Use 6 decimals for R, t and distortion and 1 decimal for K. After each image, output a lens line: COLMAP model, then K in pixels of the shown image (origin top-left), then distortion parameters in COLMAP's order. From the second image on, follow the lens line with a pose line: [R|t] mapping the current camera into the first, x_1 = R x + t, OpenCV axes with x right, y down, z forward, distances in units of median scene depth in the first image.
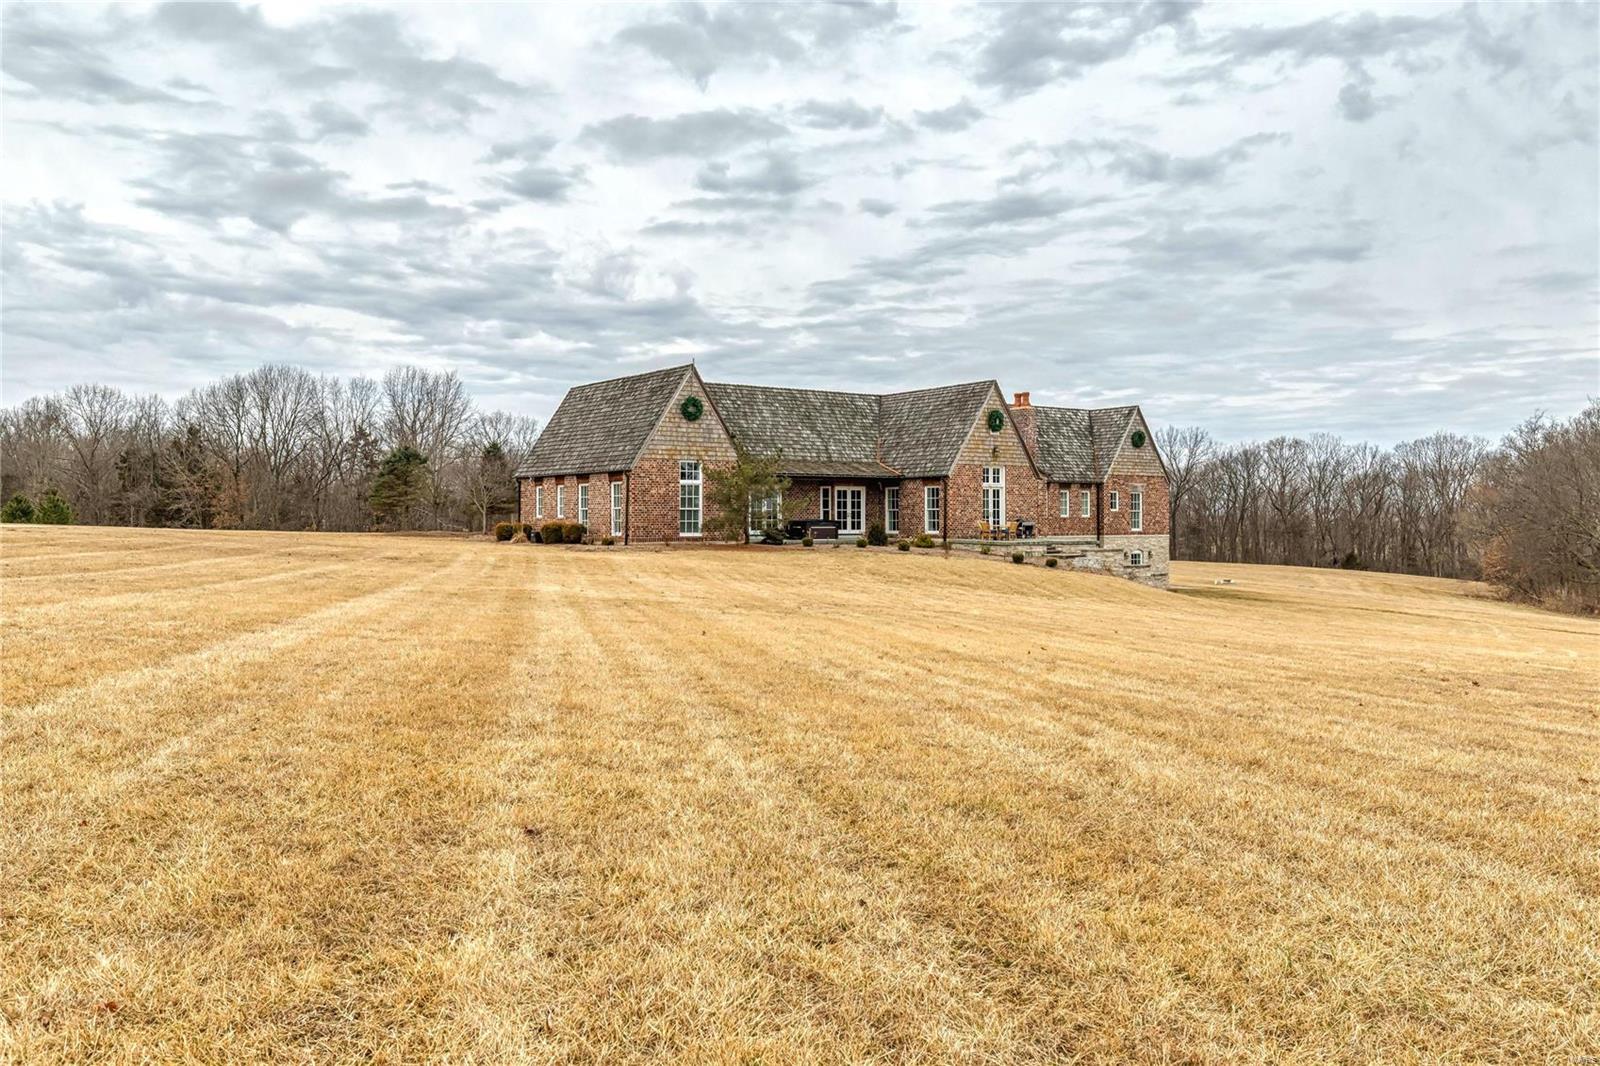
lens RADIAL K [[1218.1, 0, 798.0], [0, 1218.1, 489.7], [0, 0, 1]] dist [-0.047843, -0.002270]
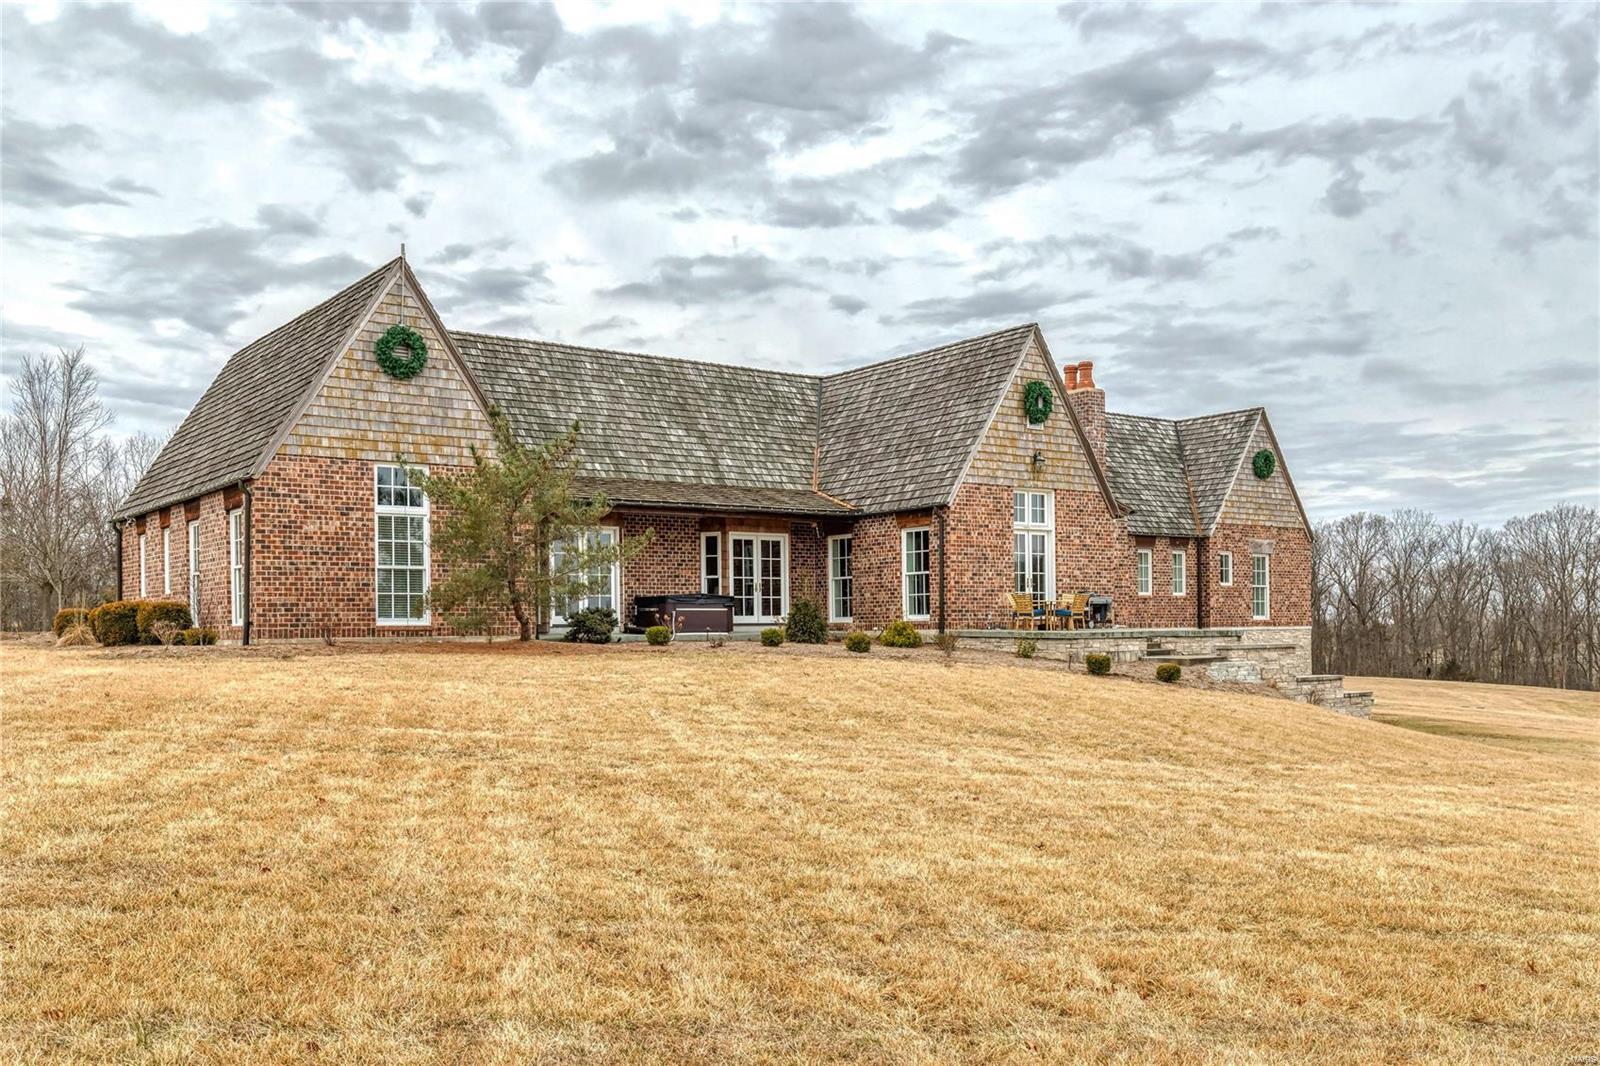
lens RADIAL K [[1378.6, 0, 804.9], [0, 1378.6, 626.1], [0, 0, 1]] dist [0.003535, 0.001080]
pose [[0.999445, -0.010818, 0.031502, 0.043391], [0.010176, 0.999739, 0.020458, 0.025387], [-0.031715, -0.020126, 0.999294, 0.407268]]
